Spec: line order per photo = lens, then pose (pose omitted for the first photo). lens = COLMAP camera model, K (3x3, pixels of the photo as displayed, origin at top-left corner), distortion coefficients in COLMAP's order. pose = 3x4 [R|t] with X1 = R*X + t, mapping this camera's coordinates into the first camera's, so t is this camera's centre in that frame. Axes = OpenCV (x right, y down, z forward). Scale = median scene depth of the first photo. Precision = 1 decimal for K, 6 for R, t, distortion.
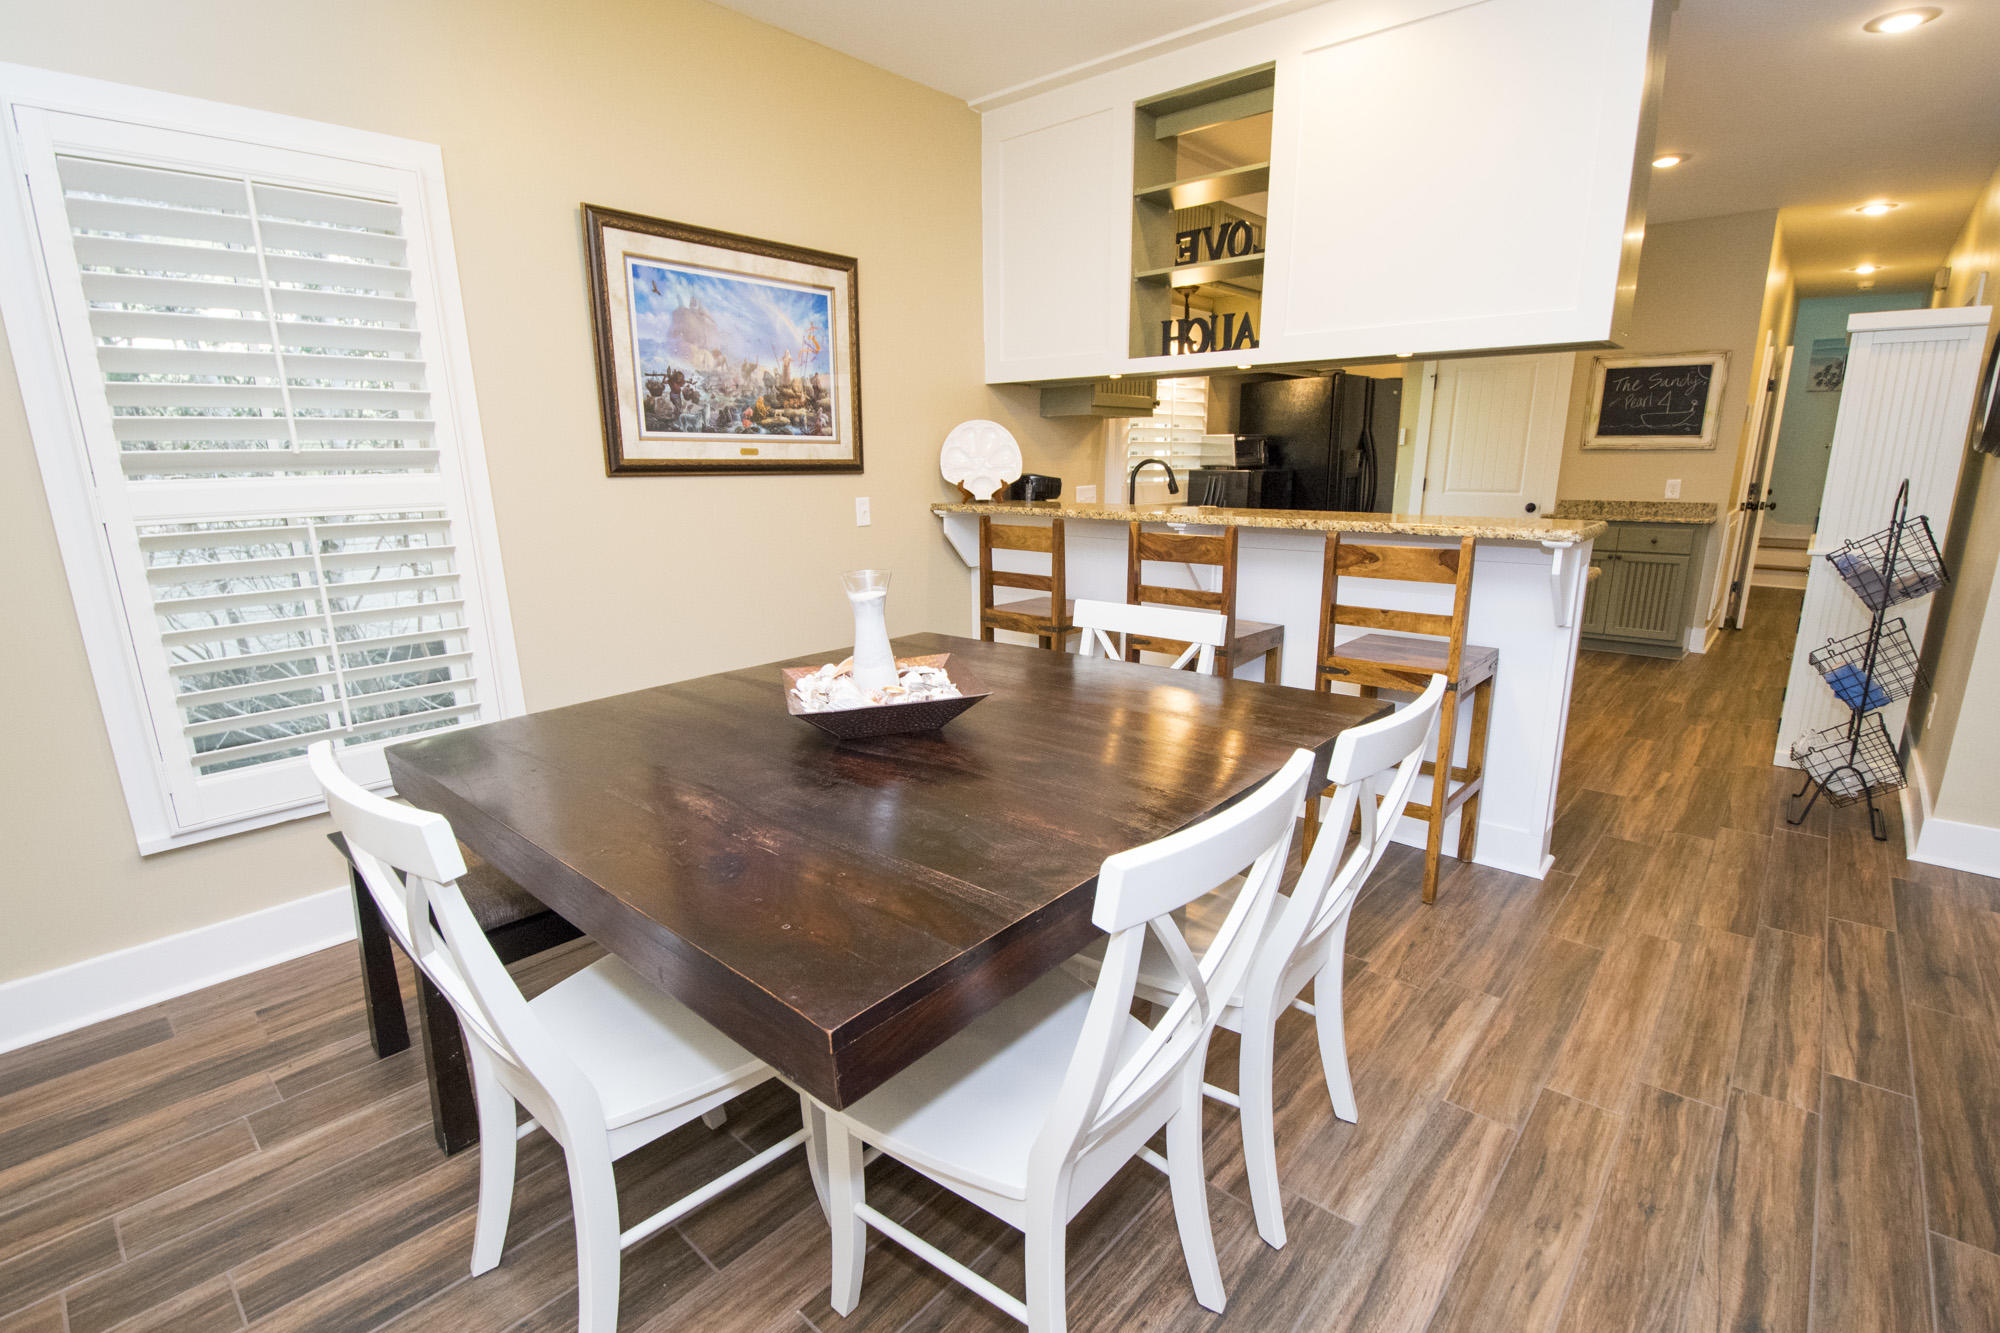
lens RADIAL K [[911.8, 0, 1012.7], [0, 911.8, 690.0], [0, 0, 1]] dist [0.015316, -0.025385]
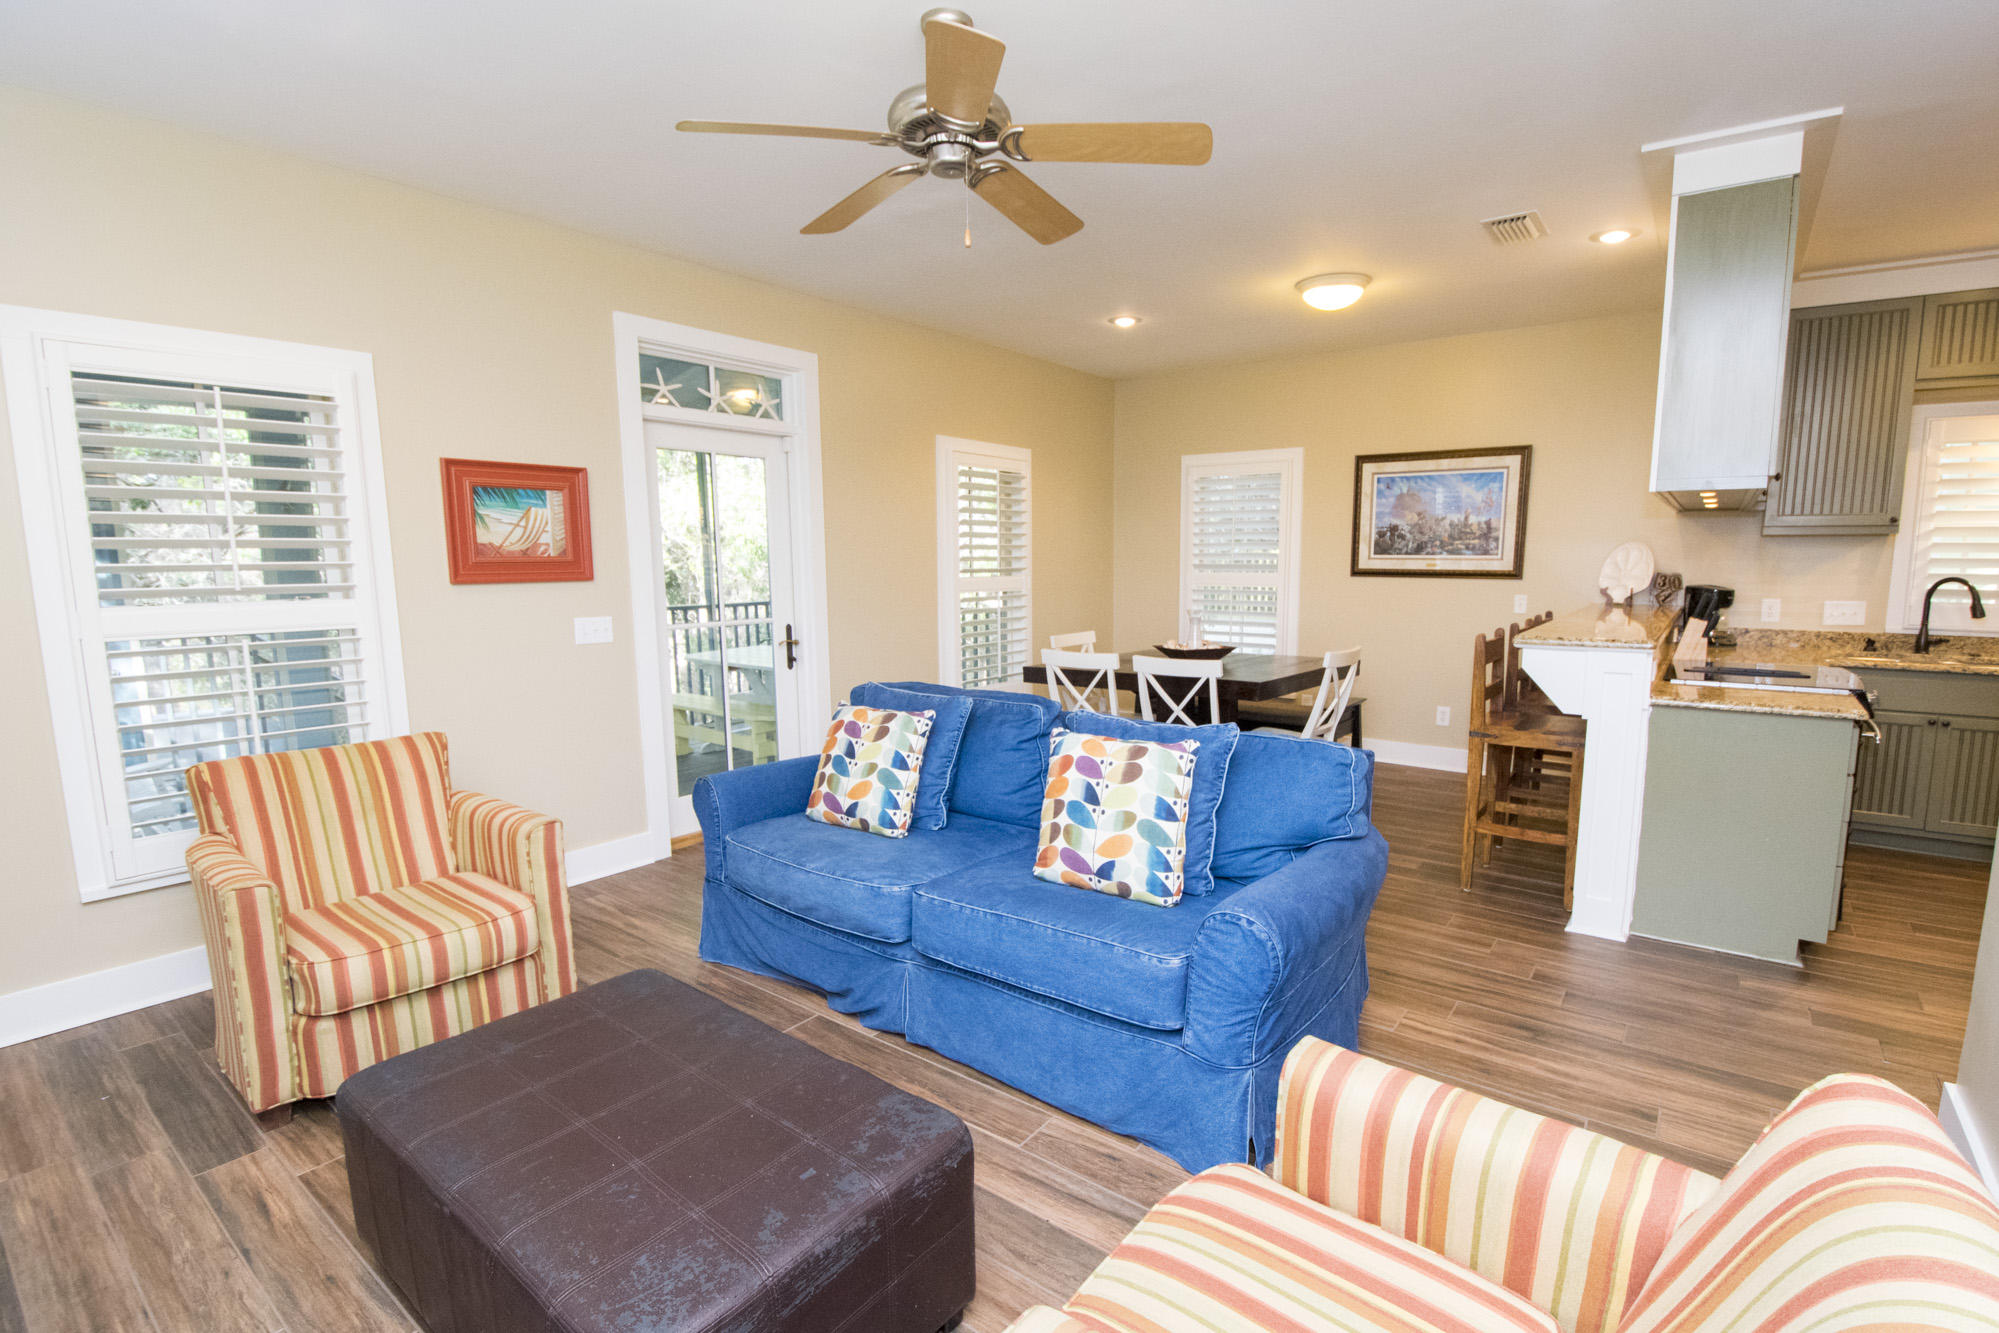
lens RADIAL K [[921.5, 0, 1047.0], [0, 921.5, 671.8], [0, 0, 1]] dist [0.017542, -0.026439]
pose [[0.082804, 0.135057, -0.987372, 1.287901], [-0.243490, 0.963488, 0.111370, -0.067791], [0.966362, 0.231193, 0.112666, 0.102393]]
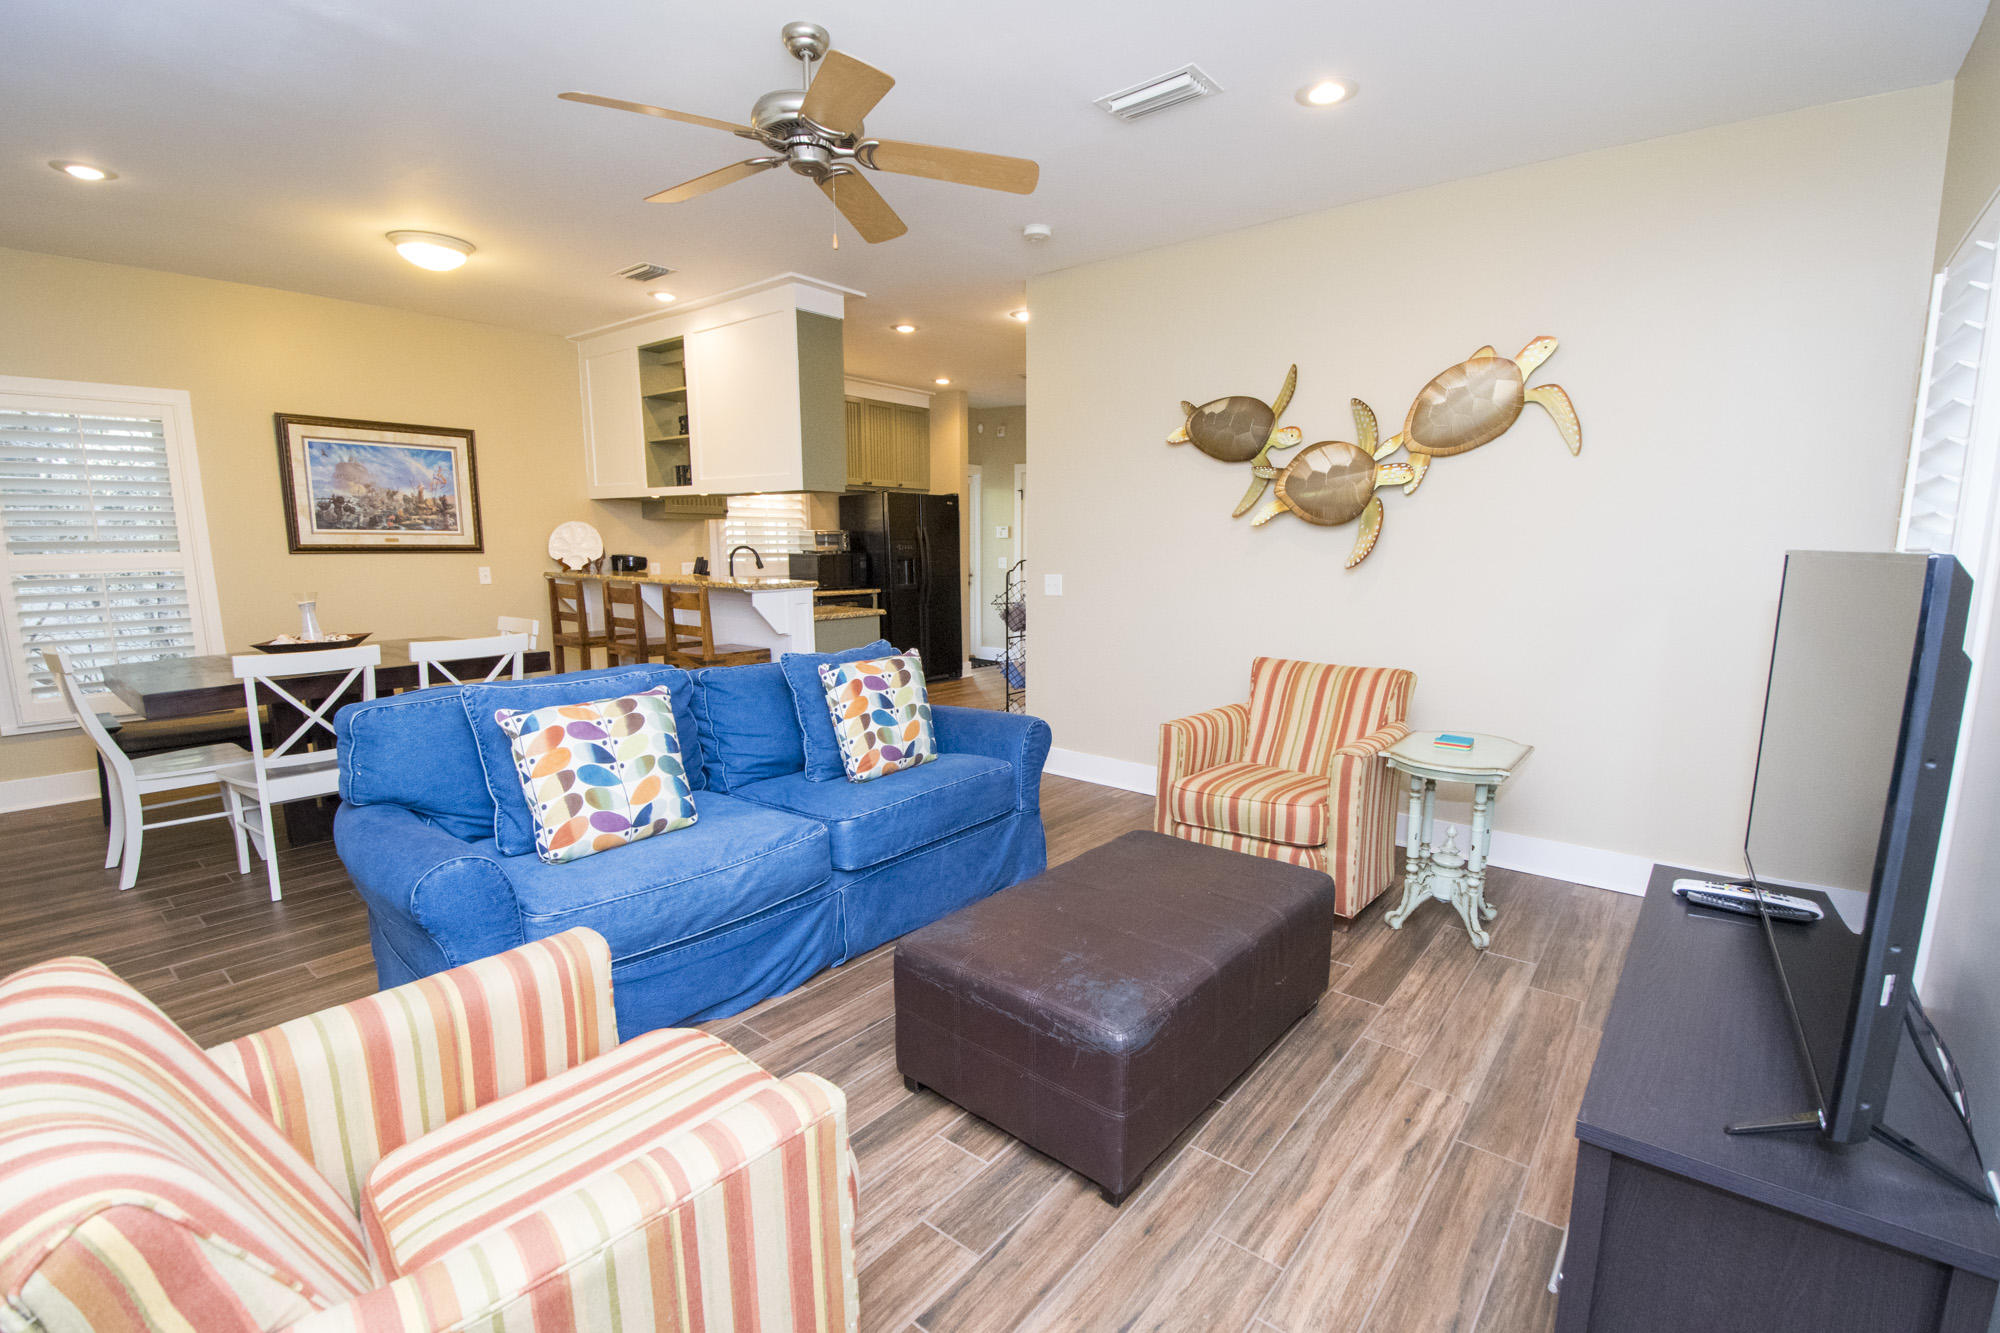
lens RADIAL K [[888.8, 0, 1032.2], [0, 888.8, 695.6], [0, 0, 1]] dist [0.009309, -0.022773]
pose [[0.998622, 0.001896, 0.052443, 0.743069], [0.002290, 0.996820, -0.079655, 0.152313], [-0.052428, 0.079666, 0.995442, -0.638893]]
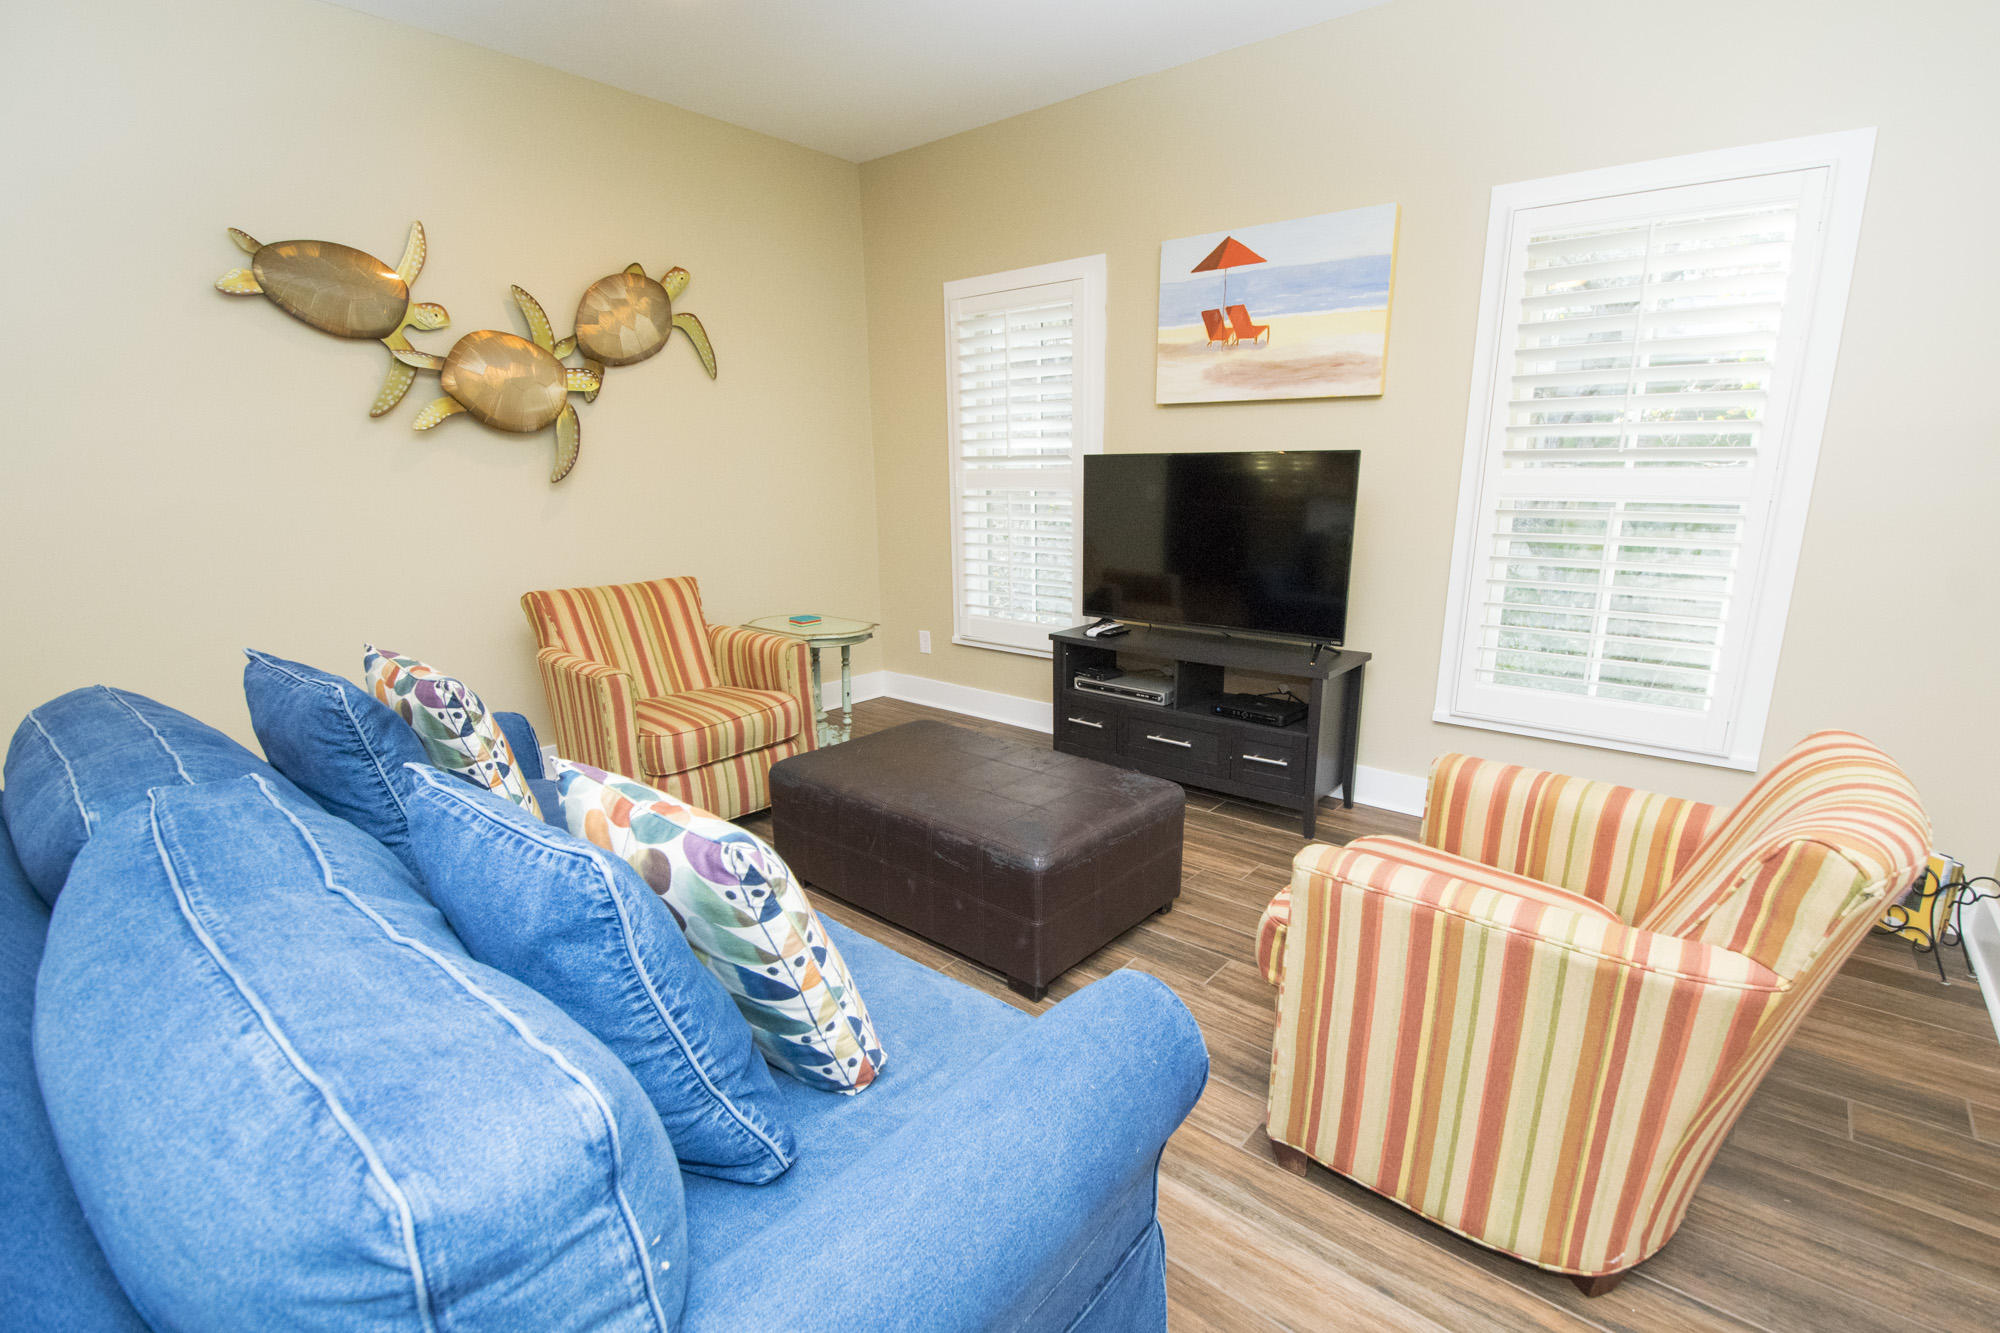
lens RADIAL K [[906.7, 0, 1036.2], [0, 906.7, 694.5], [0, 0, 1]] dist [0.015840, -0.025347]
pose [[-0.043644, -0.236112, 0.970745, 0.154042], [0.250419, 0.938066, 0.239423, 0.029058], [-0.967153, 0.253542, 0.018186, -0.084108]]
